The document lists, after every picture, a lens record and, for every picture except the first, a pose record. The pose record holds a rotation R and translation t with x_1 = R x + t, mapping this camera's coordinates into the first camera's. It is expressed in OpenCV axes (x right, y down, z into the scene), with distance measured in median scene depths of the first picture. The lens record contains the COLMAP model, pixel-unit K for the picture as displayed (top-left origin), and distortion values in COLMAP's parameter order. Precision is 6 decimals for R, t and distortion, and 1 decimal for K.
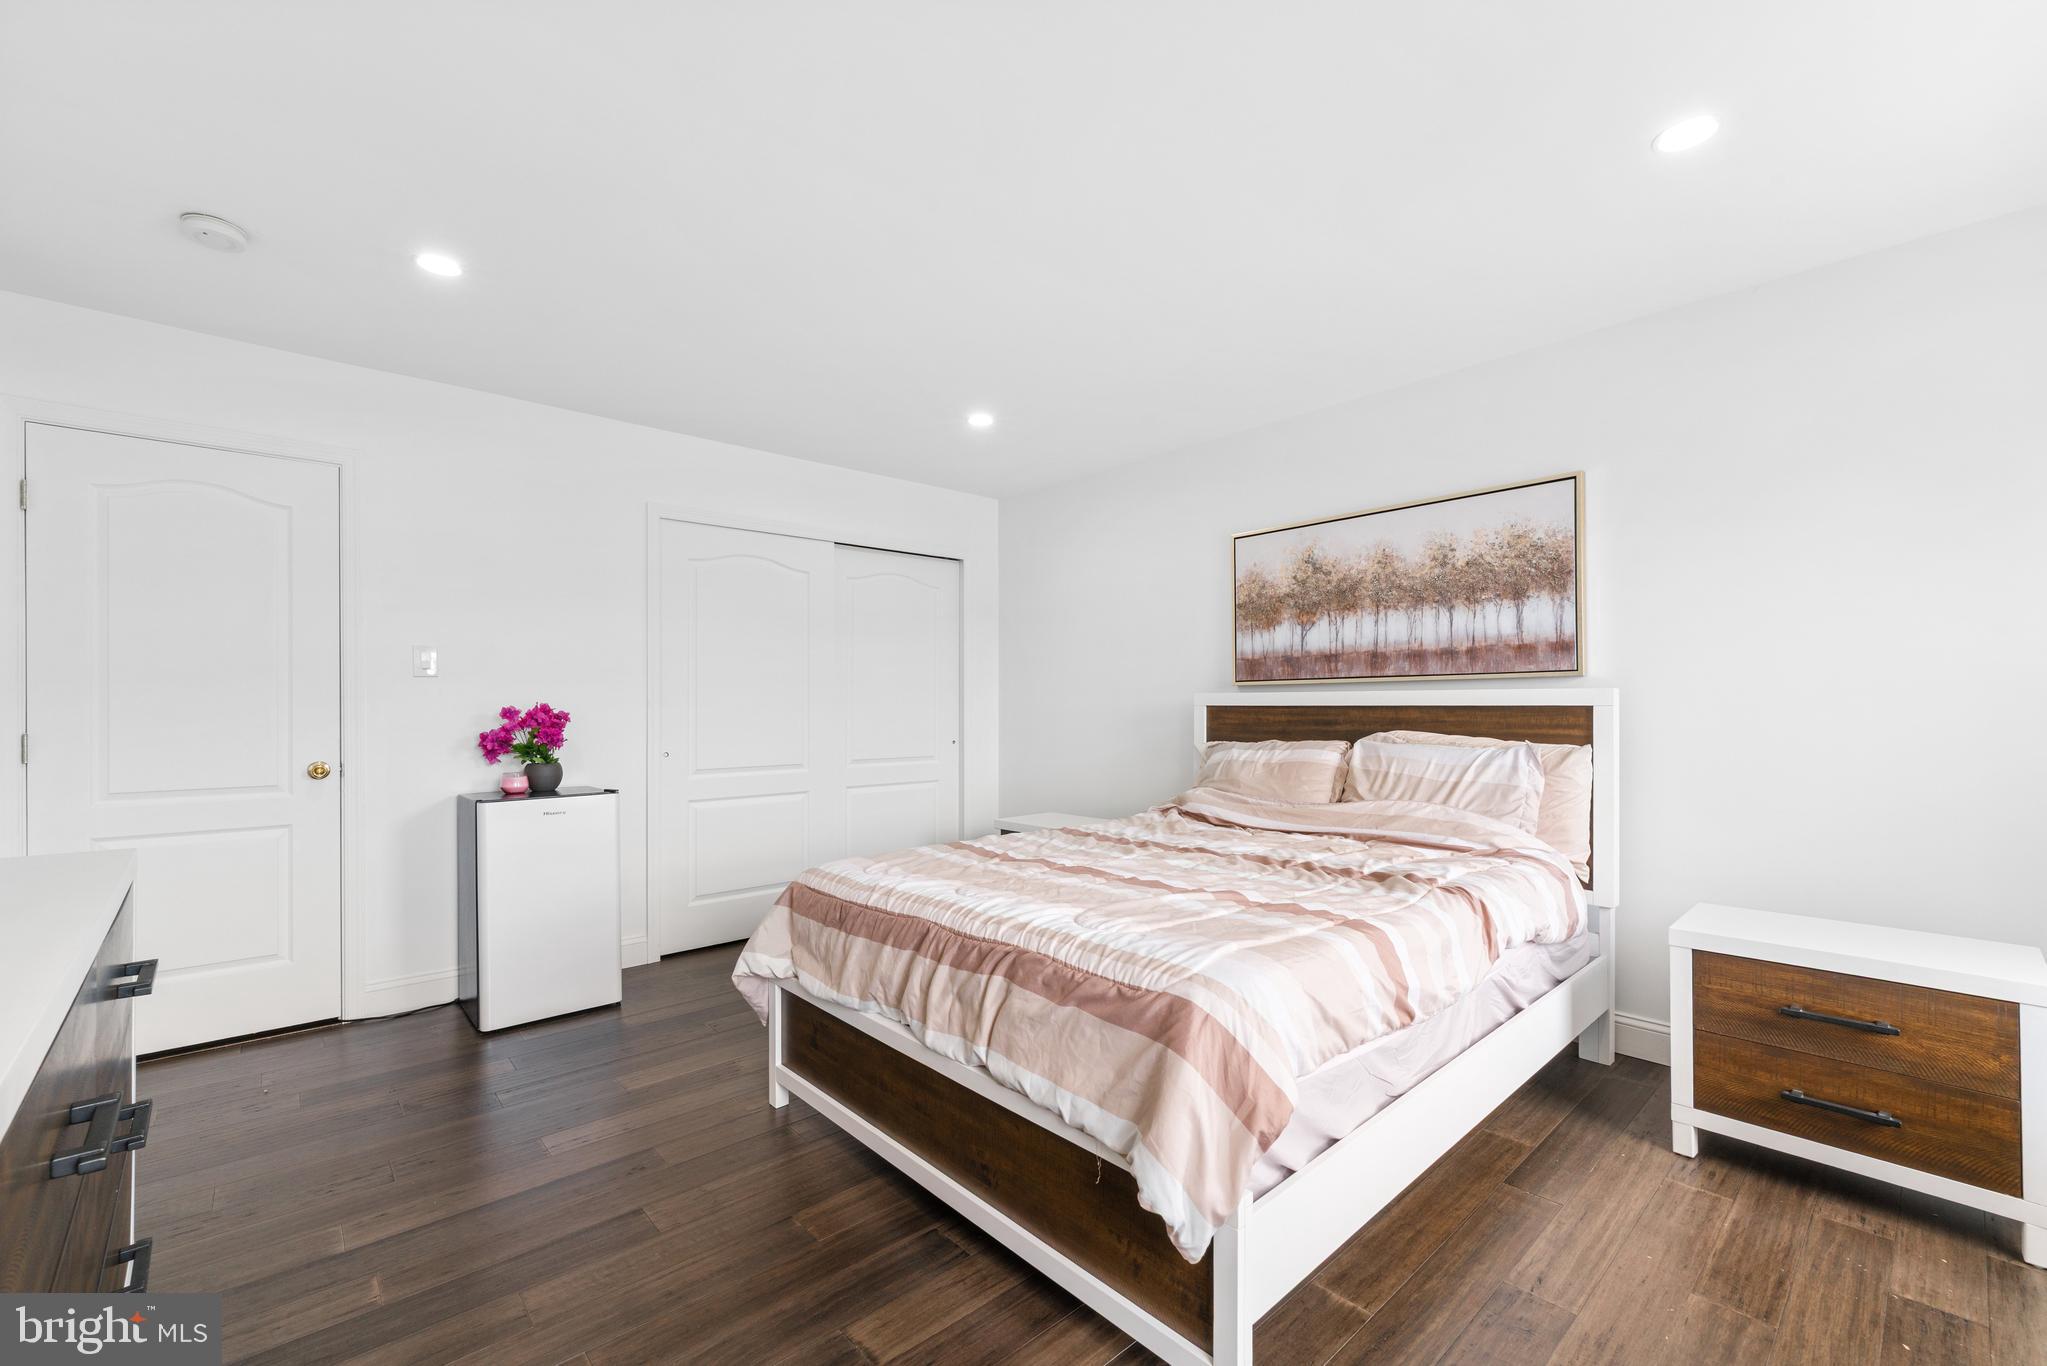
lens RADIAL K [[831.7, 0, 1007.2], [0, 831.7, 705.0], [0, 0, 1]] dist [-0.002897, -0.000322]
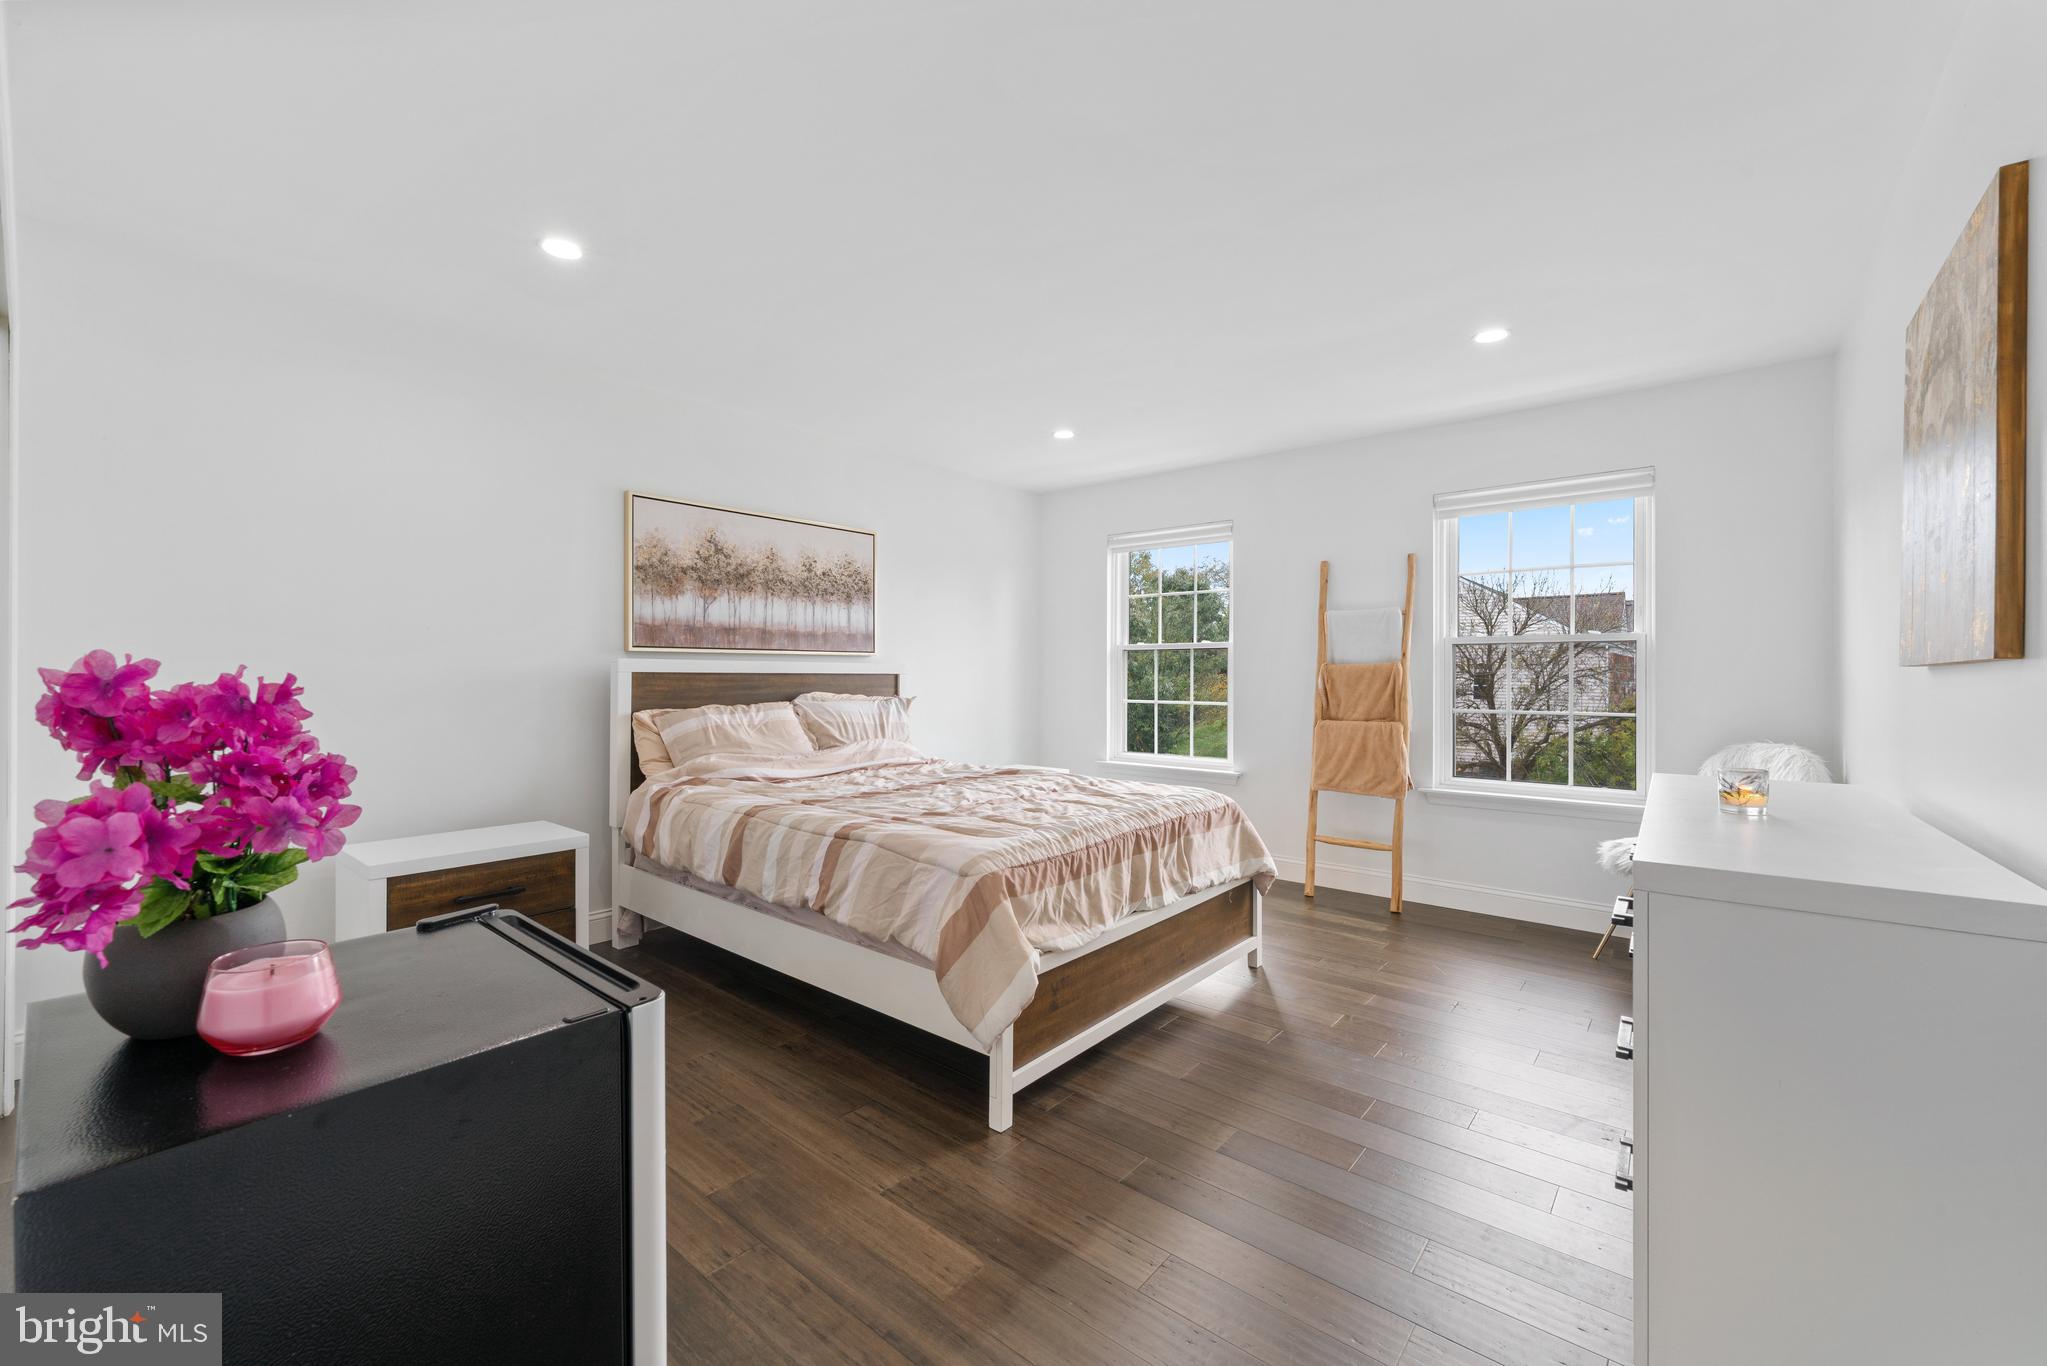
lens RADIAL K [[831.7, 0, 1007.2], [0, 831.7, 675.0], [0, 0, 1]] dist [-0.002897, -0.000322]
pose [[-0.129206, 0.002625, 0.991614, -0.821033], [-0.003592, 0.999989, -0.003115, 0.006404], [-0.991611, -0.003964, -0.129195, 0.797088]]
